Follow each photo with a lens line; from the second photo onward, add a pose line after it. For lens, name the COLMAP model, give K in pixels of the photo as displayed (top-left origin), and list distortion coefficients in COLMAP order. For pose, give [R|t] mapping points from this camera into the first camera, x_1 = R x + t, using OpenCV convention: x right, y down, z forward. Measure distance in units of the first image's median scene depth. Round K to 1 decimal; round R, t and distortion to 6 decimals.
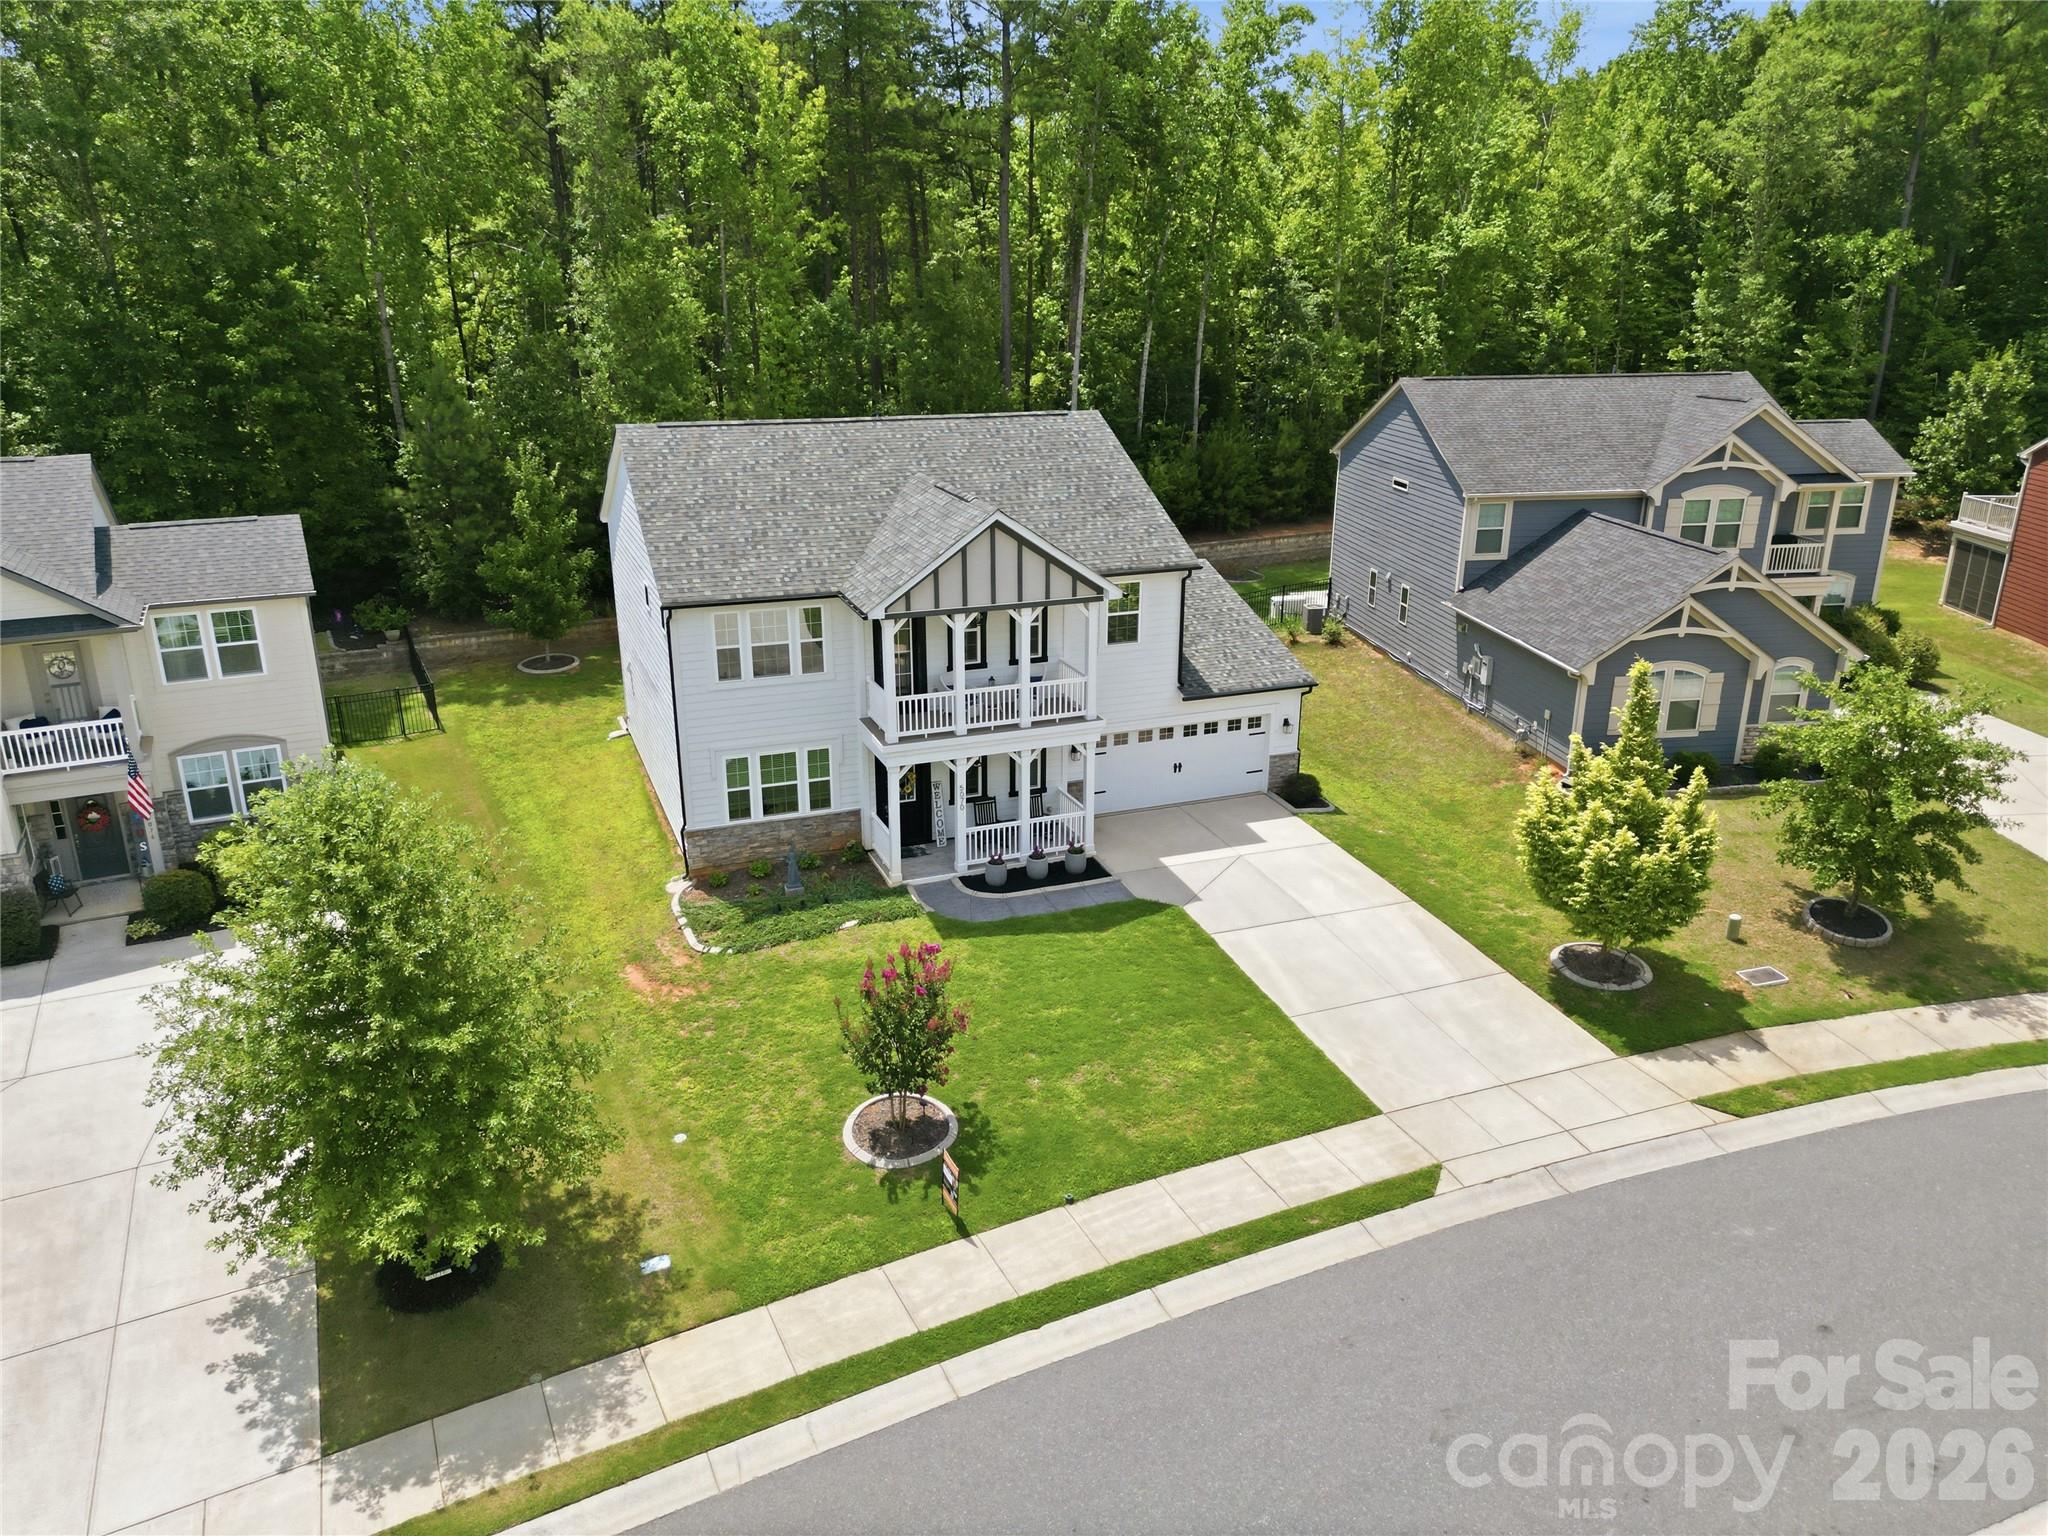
lens RADIAL K [[1442.2, 0, 1024.0], [0, 1442.2, 768.0], [0, 0, 1]] dist [0.048238, -0.036430]
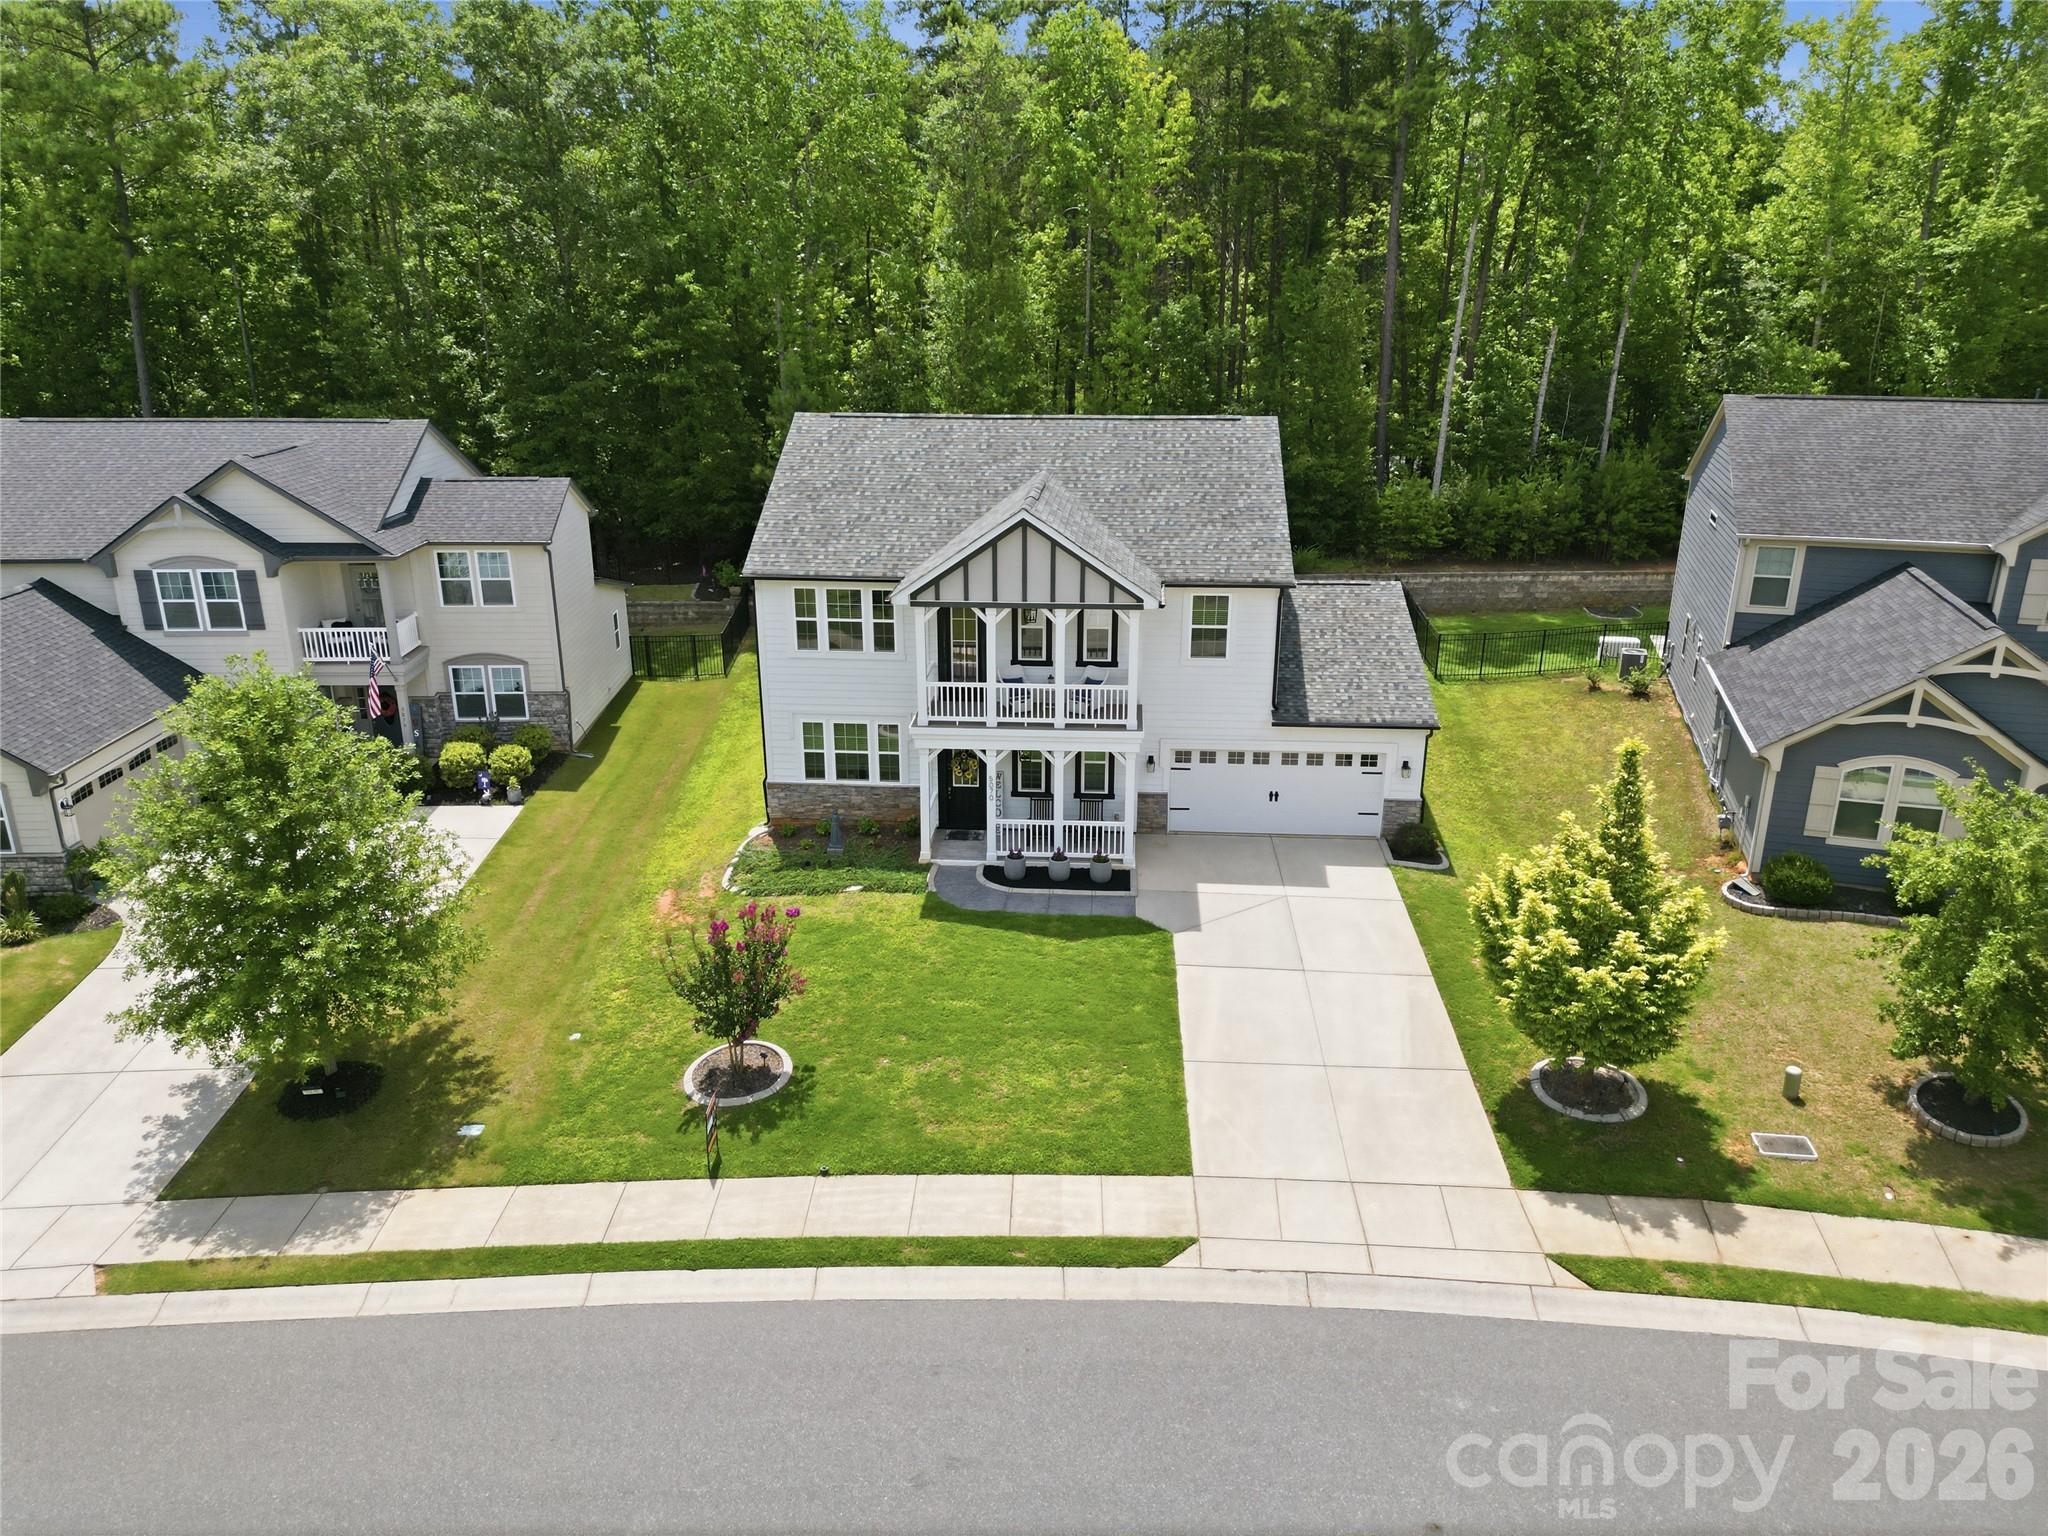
lens RADIAL K [[1442.2, 0, 1024.0], [0, 1442.2, 768.0], [0, 0, 1]] dist [0.048238, -0.036430]
pose [[0.902523, 0.139030, -0.407582, 0.386820], [-0.139322, 0.989819, 0.029132, -0.026276], [0.407482, 0.030493, 0.912704, 0.076215]]
